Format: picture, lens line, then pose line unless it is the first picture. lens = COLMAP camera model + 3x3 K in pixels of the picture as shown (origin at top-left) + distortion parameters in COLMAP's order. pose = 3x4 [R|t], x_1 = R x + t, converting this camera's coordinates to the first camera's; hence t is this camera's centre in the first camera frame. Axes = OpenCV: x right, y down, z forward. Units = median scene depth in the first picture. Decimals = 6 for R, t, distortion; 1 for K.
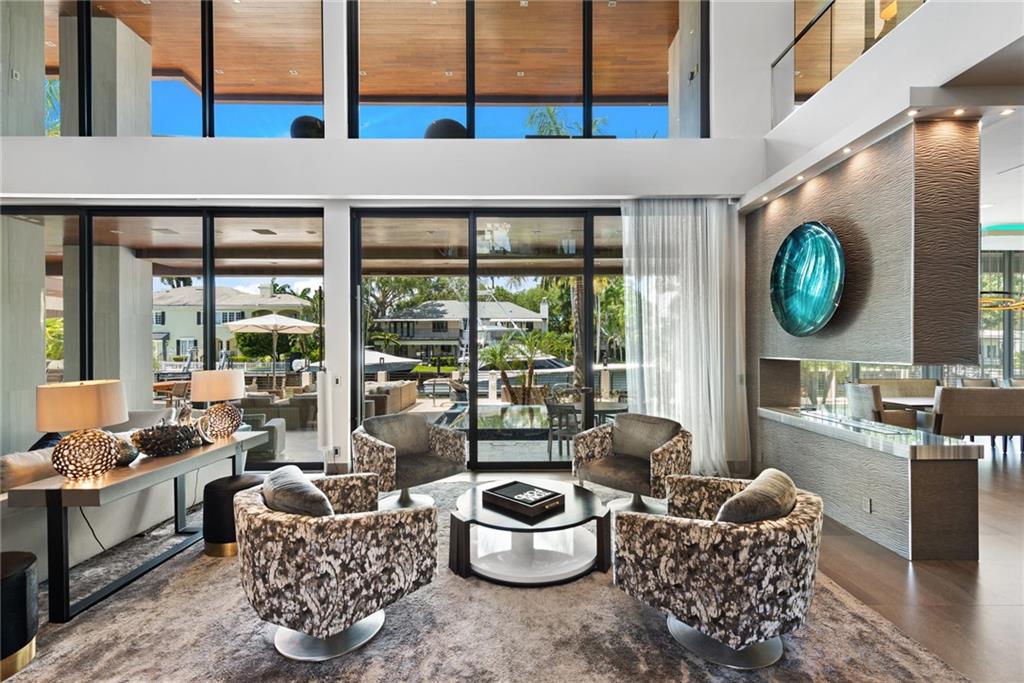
lens RADIAL K [[457.5, 0, 517.6], [0, 457.5, 346.7], [0, 0, 1]] dist [0.019914, -0.006013]
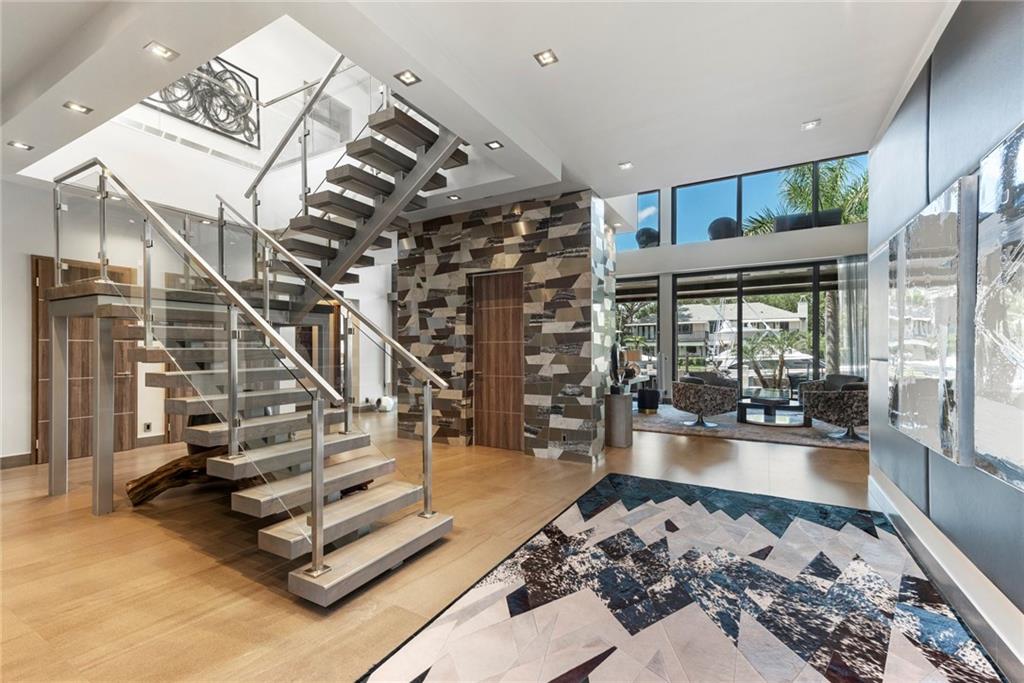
lens RADIAL K [[457.5, 0, 508.3], [0, 457.5, 345.0], [0, 0, 1]] dist [0.019914, -0.006013]
pose [[0.868703, -0.003784, -0.495319, 0.012799], [-0.001329, 0.999949, -0.009969, 0.045066], [0.495332, 0.009319, 0.868654, -1.402646]]
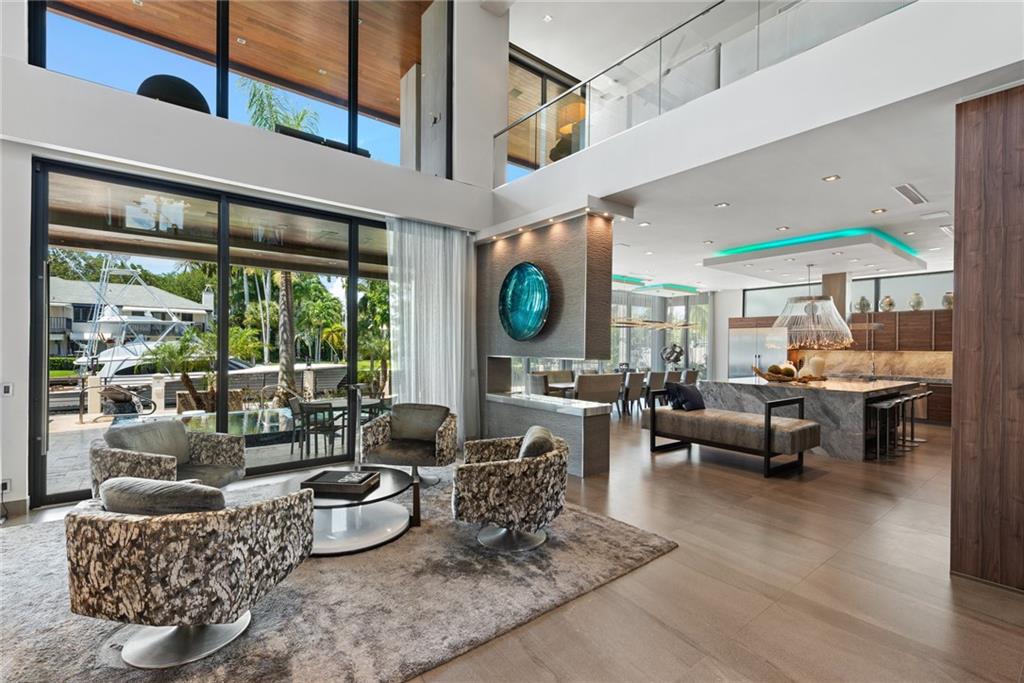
lens RADIAL K [[457.5, 0, 519.7], [0, 457.5, 347.5], [0, 0, 1]] dist [0.019914, -0.006013]
pose [[0.782511, 0.009571, 0.622563, -0.269268], [-0.011315, 0.999935, -0.001150, -0.000133], [-0.622534, -0.006144, 0.782569, -0.107991]]
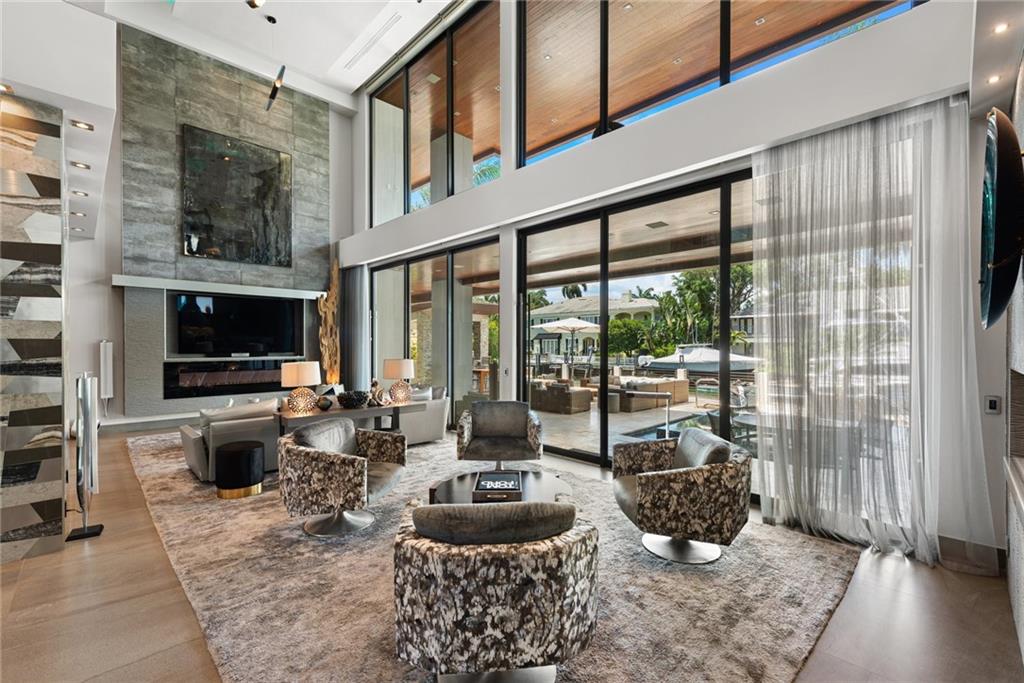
lens RADIAL K [[433.1, 0, 502.6], [0, 433.1, 348.2], [0, 0, 1]] dist [0.010144, -0.005956]
pose [[0.680211, 0.010880, -0.732936, 0.590374], [-0.004159, 0.999931, 0.010984, -0.003581], [0.733005, -0.004423, 0.680209, 0.248581]]
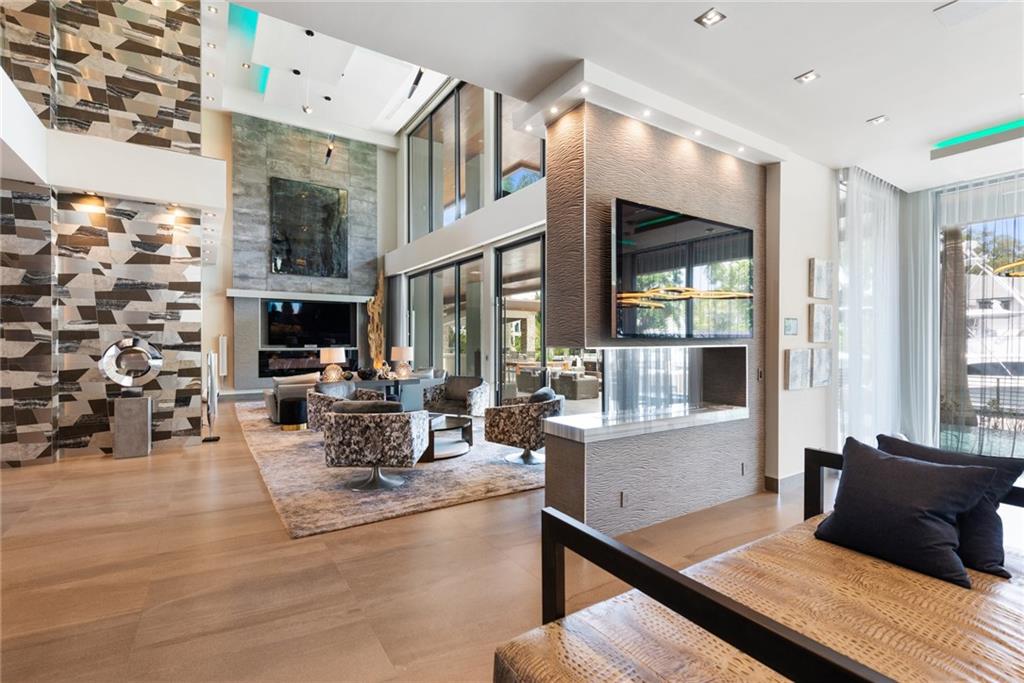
lens RADIAL K [[465.6, 0, 501.5], [0, 465.6, 344.7], [0, 0, 1]] dist [0.011815, -0.005081]
pose [[0.517647, 0.009519, -0.855541, 1.320846], [-0.002989, 0.999952, 0.009317, 0.016322], [0.855589, -0.002266, 0.517650, 0.249815]]
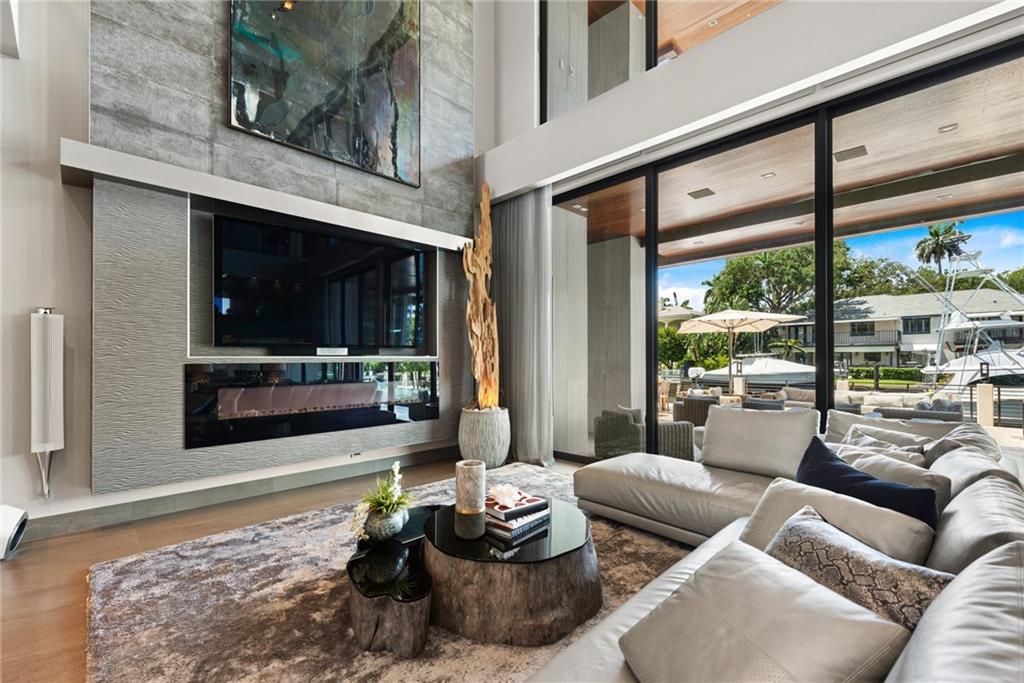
lens RADIAL K [[437.7, 0, 500.2], [0, 437.7, 357.0], [0, 0, 1]] dist [0.003524, -0.000749]
pose [[0.691524, -0.004222, -0.722341, -0.702073], [0.002190, 0.999991, -0.003748, 0.071260], [0.722350, 0.001010, 0.691526, 0.307283]]
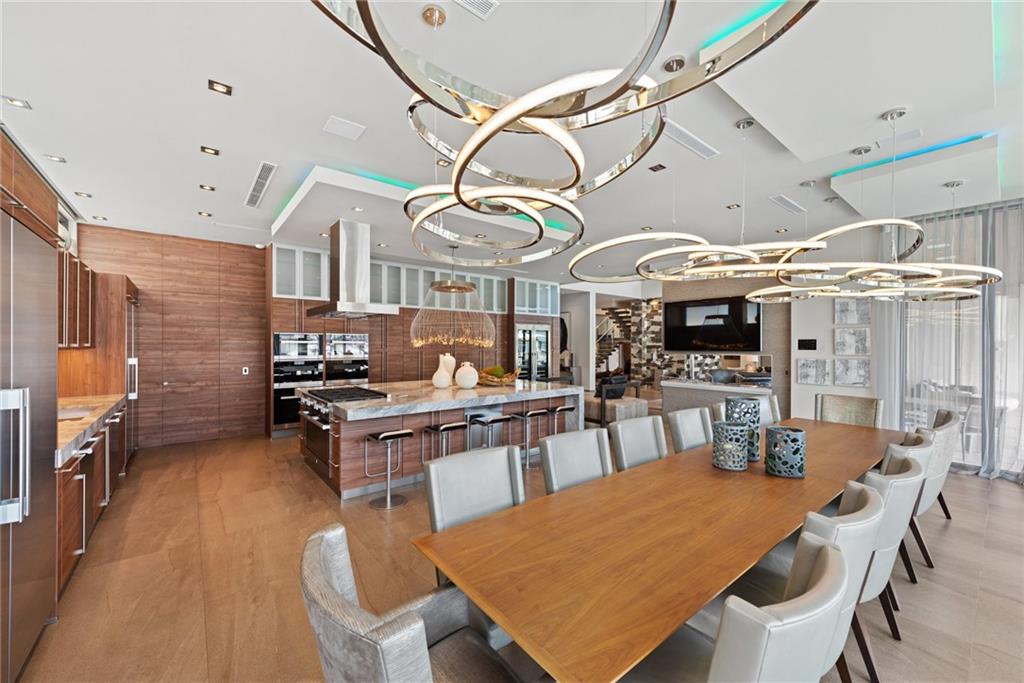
lens RADIAL K [[392.0, 0, 525.4], [0, 392.0, 345.1], [0, 0, 1]] dist [0.003365, -0.001594]
pose [[-0.775908, 0.000621, -0.630846, 2.442312], [-0.000599, 0.999998, 0.001720, -0.015917], [0.630846, 0.001712, -0.775906, 1.801438]]
